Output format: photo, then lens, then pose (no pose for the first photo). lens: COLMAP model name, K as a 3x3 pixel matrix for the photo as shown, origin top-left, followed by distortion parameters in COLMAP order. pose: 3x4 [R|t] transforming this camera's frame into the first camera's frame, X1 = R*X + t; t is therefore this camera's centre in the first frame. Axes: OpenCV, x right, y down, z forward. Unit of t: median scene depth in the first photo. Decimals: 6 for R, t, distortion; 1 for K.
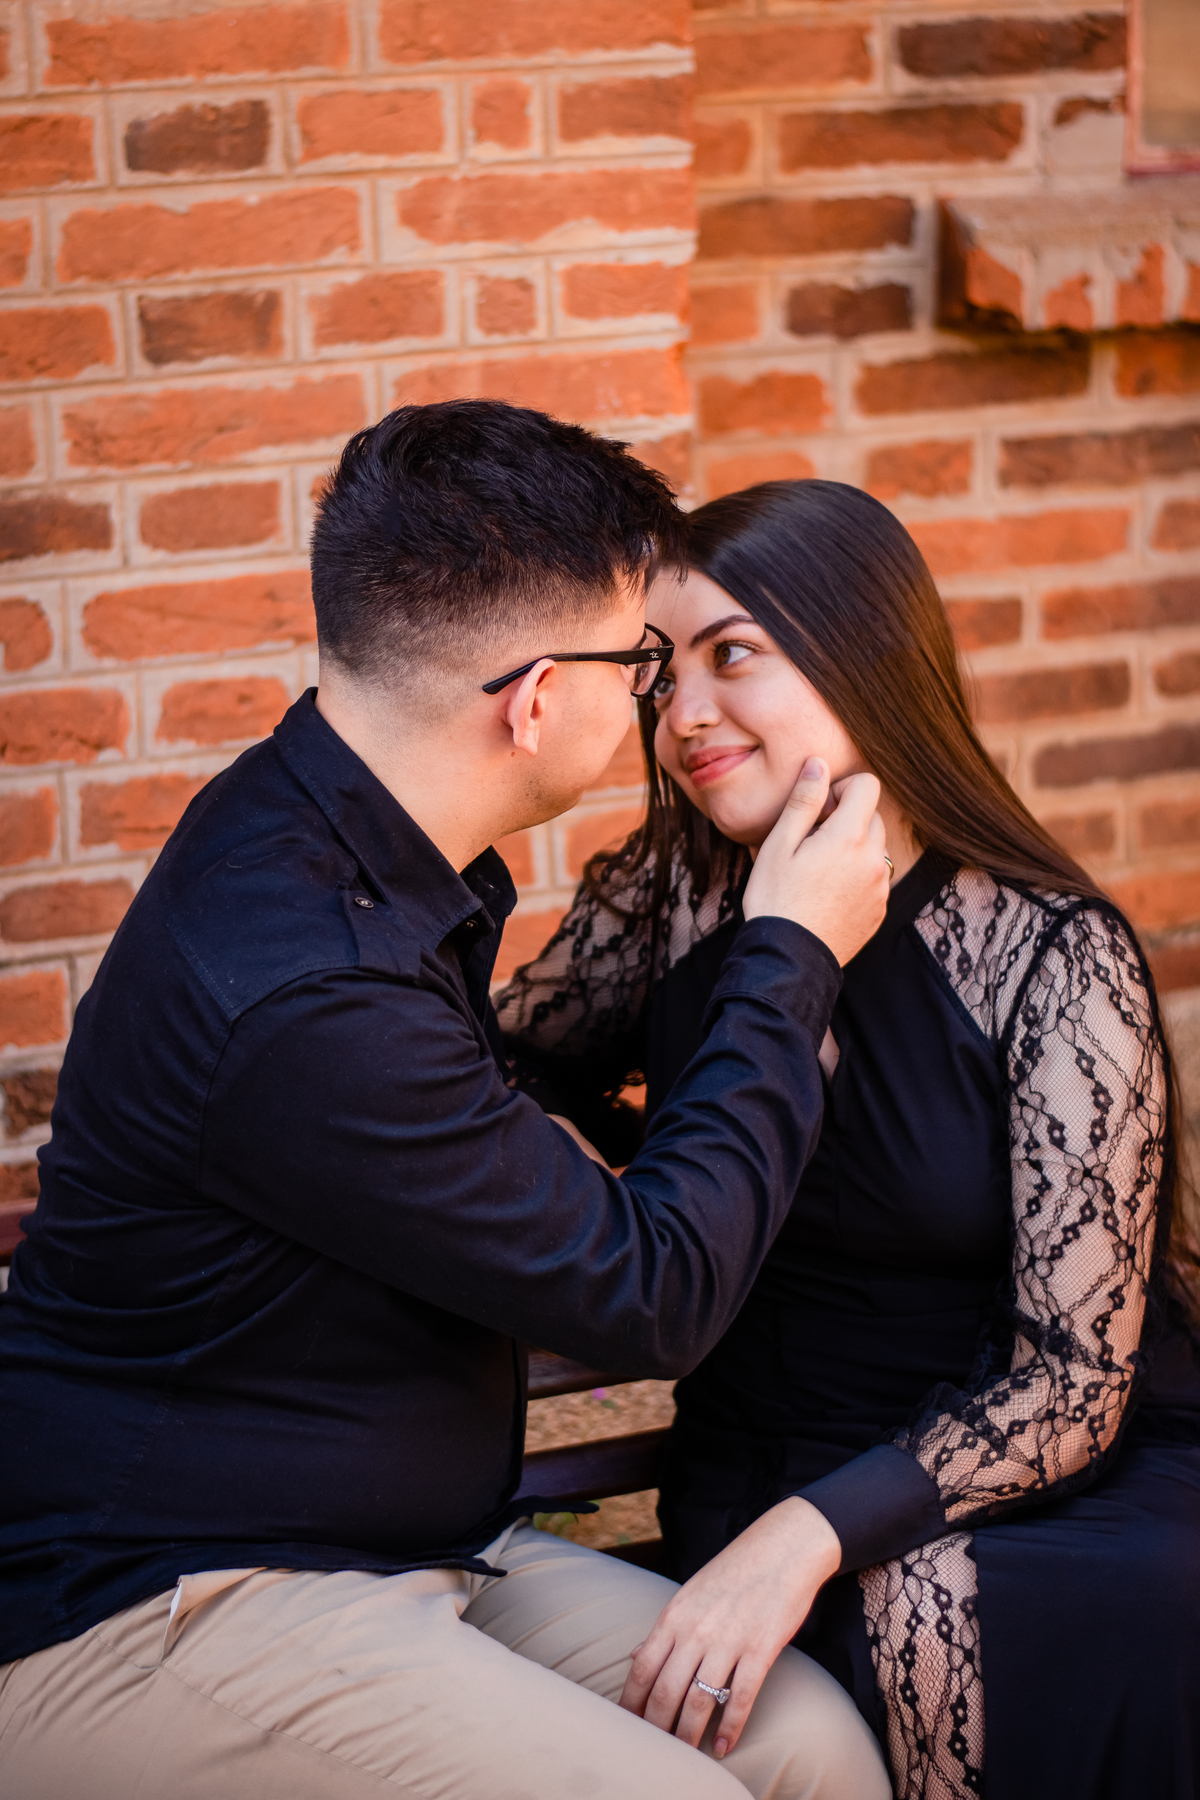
lens RADIAL K [[3807.3, 0, 601.7], [0, 3807.3, 896.2], [0, 0, 1]] dist [-0.087995, 0.000000]
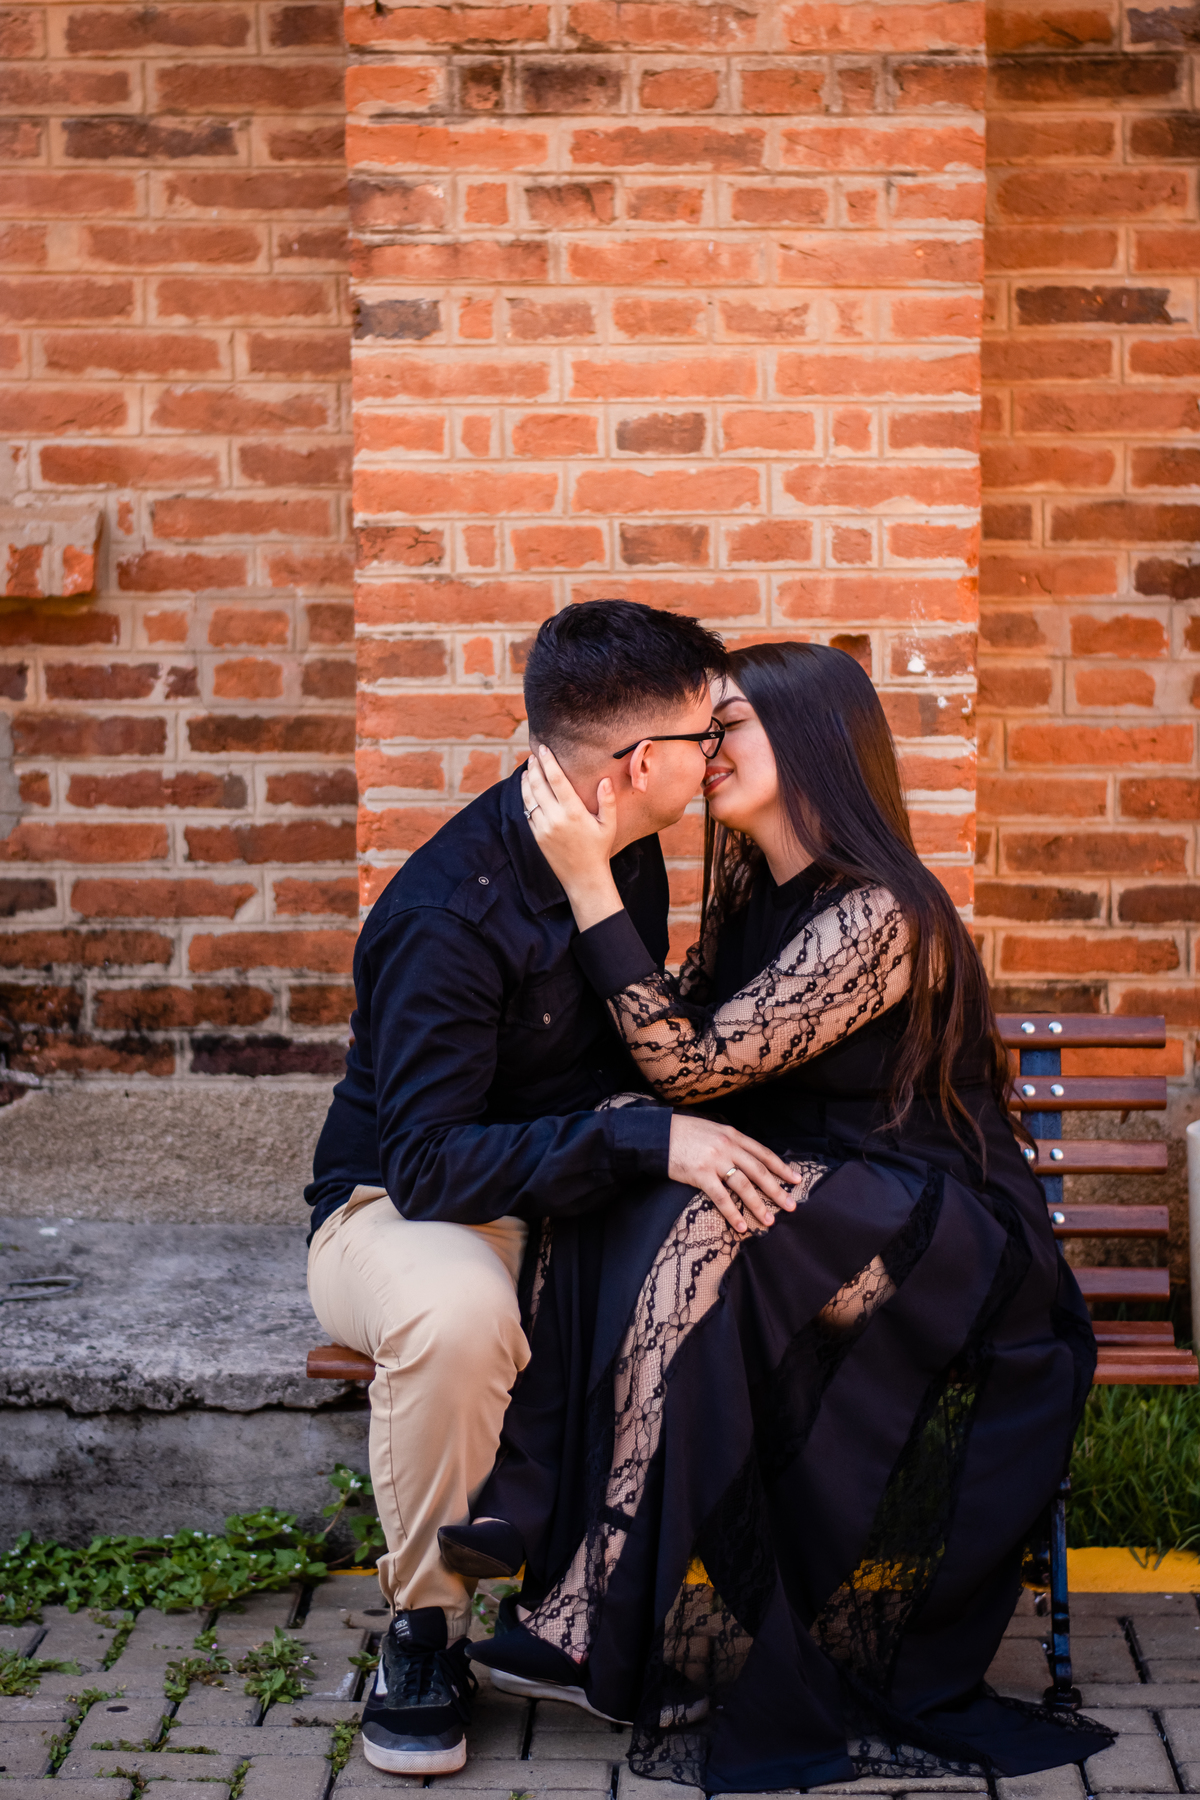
lens RADIAL K [[3807.3, 0, 599.7], [0, 3807.3, 901.5], [0, 0, 1]] dist [-0.087995, 0.000000]
pose [[0.929889, 0.109583, -0.351137, 0.476497], [-0.124227, 0.992065, -0.019376, 0.042192], [0.346228, 0.061638, 0.936123, -0.570113]]
